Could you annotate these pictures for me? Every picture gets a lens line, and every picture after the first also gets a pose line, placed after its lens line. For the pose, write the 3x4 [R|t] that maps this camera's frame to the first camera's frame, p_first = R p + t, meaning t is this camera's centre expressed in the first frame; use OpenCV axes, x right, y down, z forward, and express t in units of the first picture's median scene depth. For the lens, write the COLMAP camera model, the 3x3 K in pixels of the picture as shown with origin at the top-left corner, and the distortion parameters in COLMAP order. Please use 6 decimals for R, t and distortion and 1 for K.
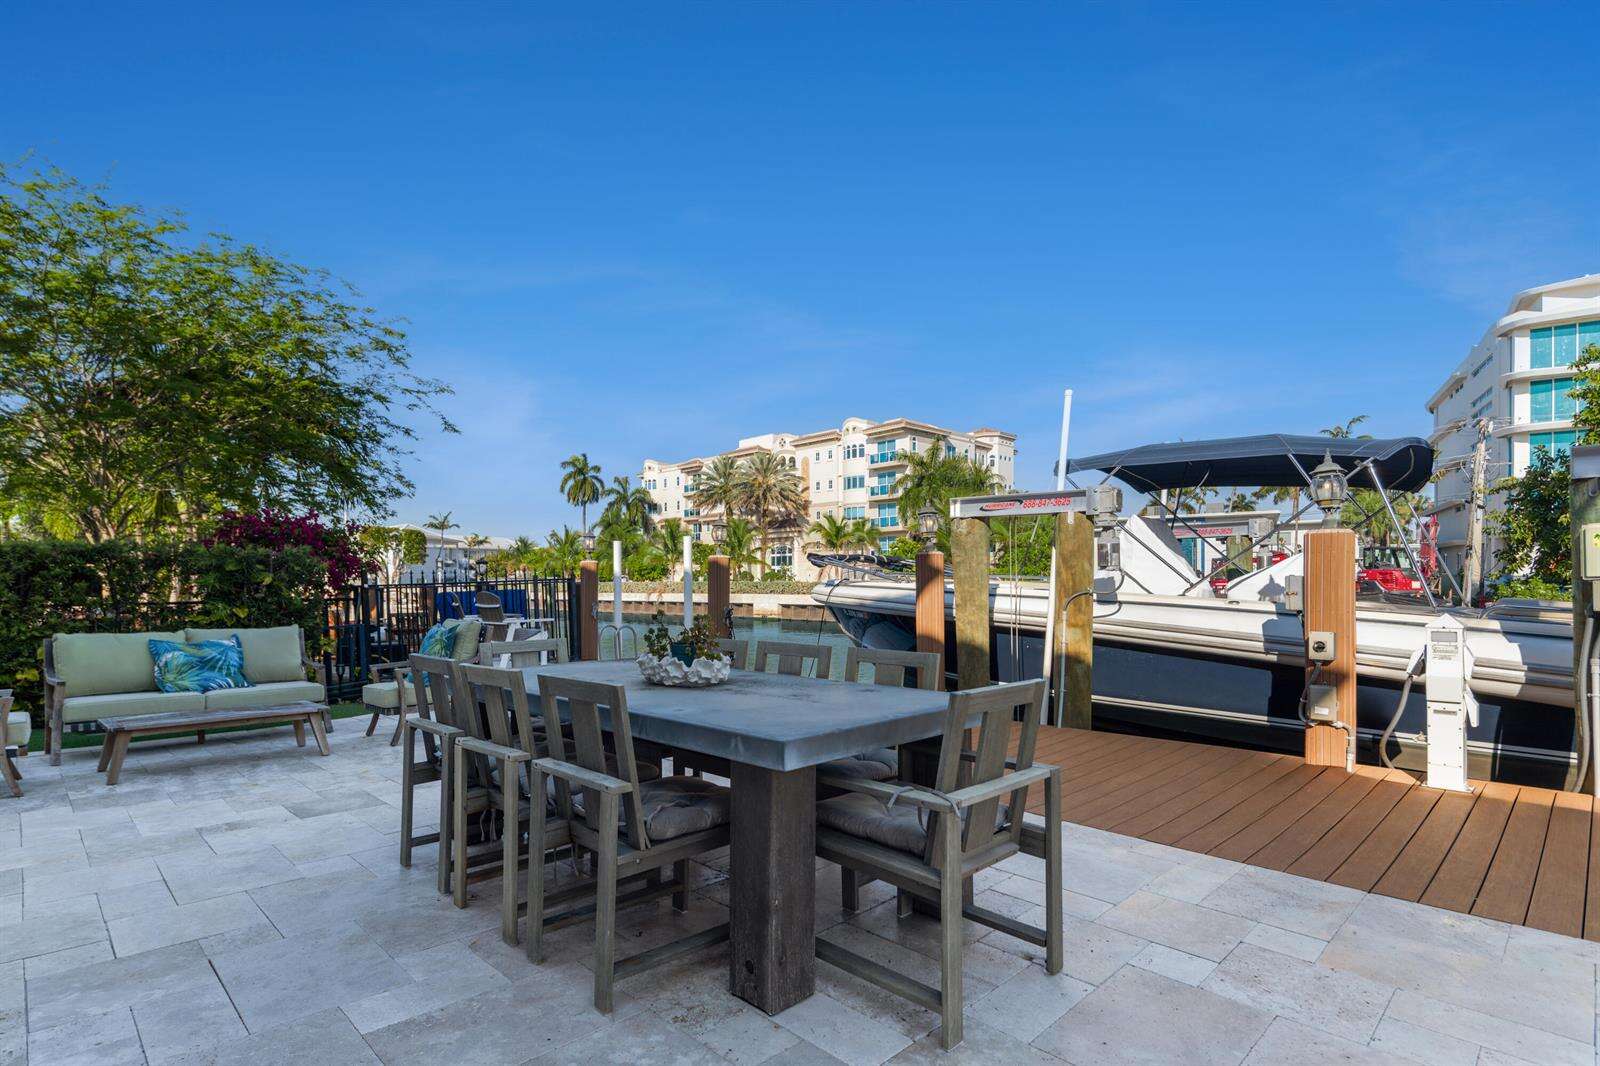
lens RADIAL K [[768.5, 0, 795.1], [0, 768.5, 580.3], [0, 0, 1]] dist [0.049169, -0.023586]
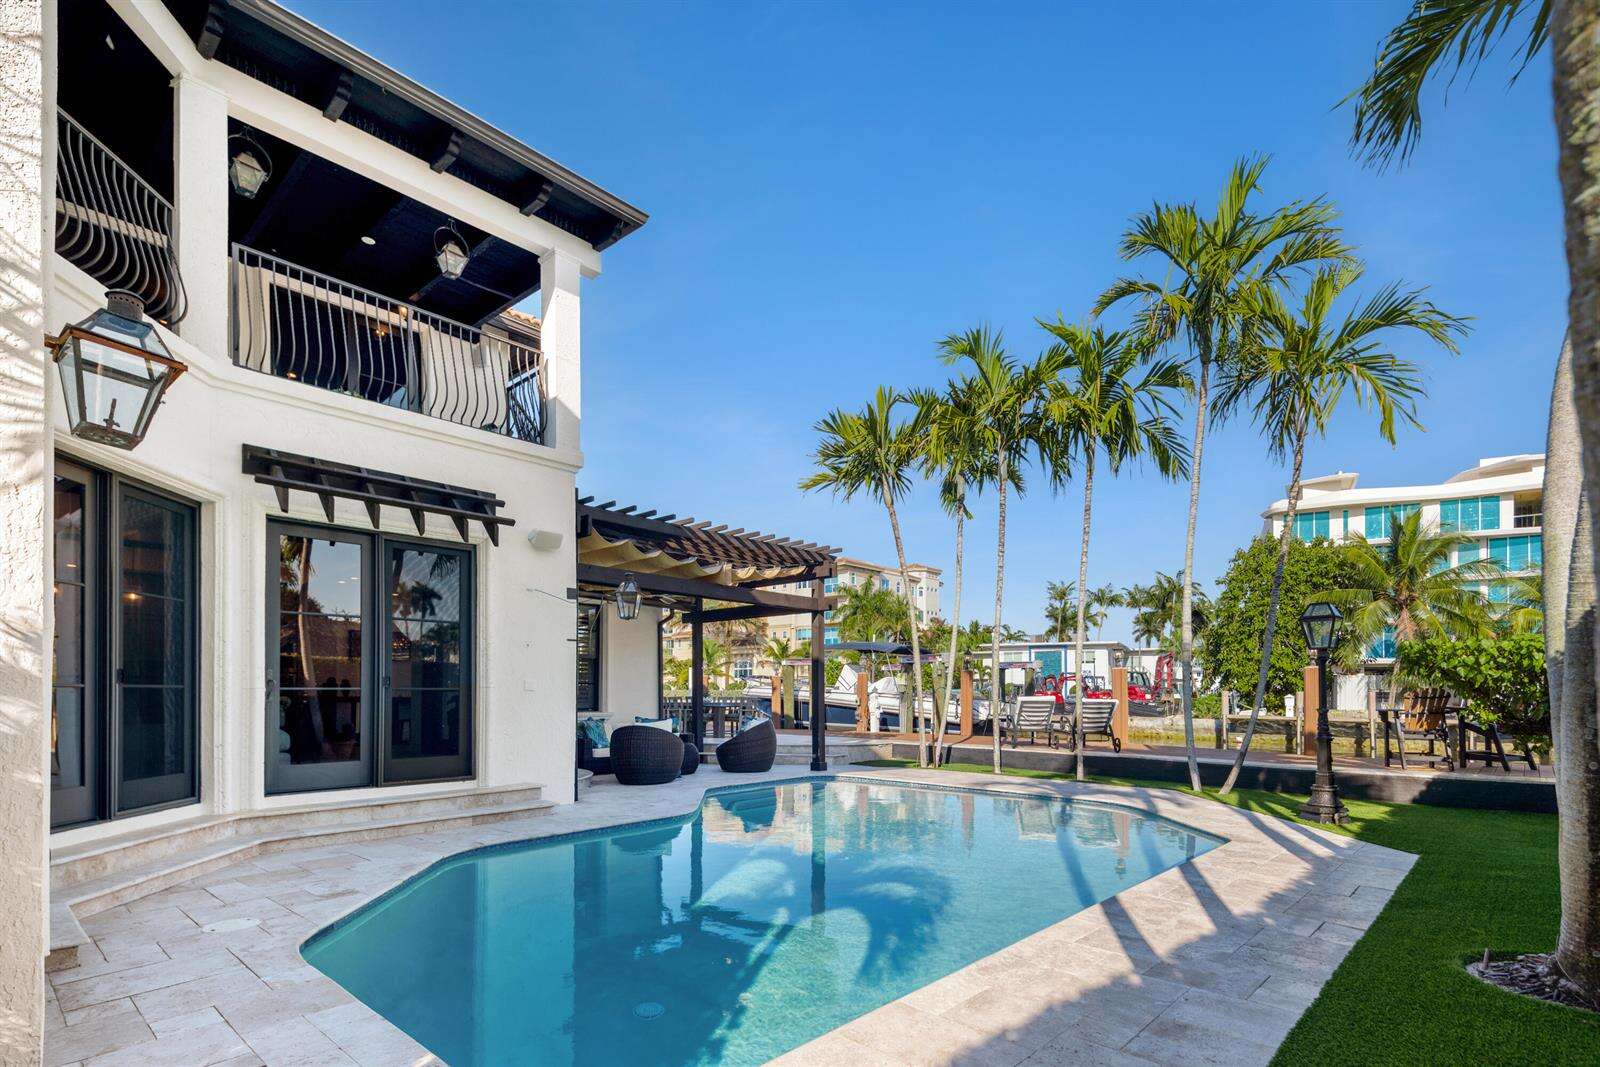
lens RADIAL K [[768.5, 0, 795.1], [0, 768.5, 580.8], [0, 0, 1]] dist [0.049169, -0.023586]
pose [[0.998590, 0.015509, 0.050778, 0.001134], [-0.007878, 0.989082, -0.147152, 0.005428], [-0.052506, 0.146545, 0.987810, -0.169778]]
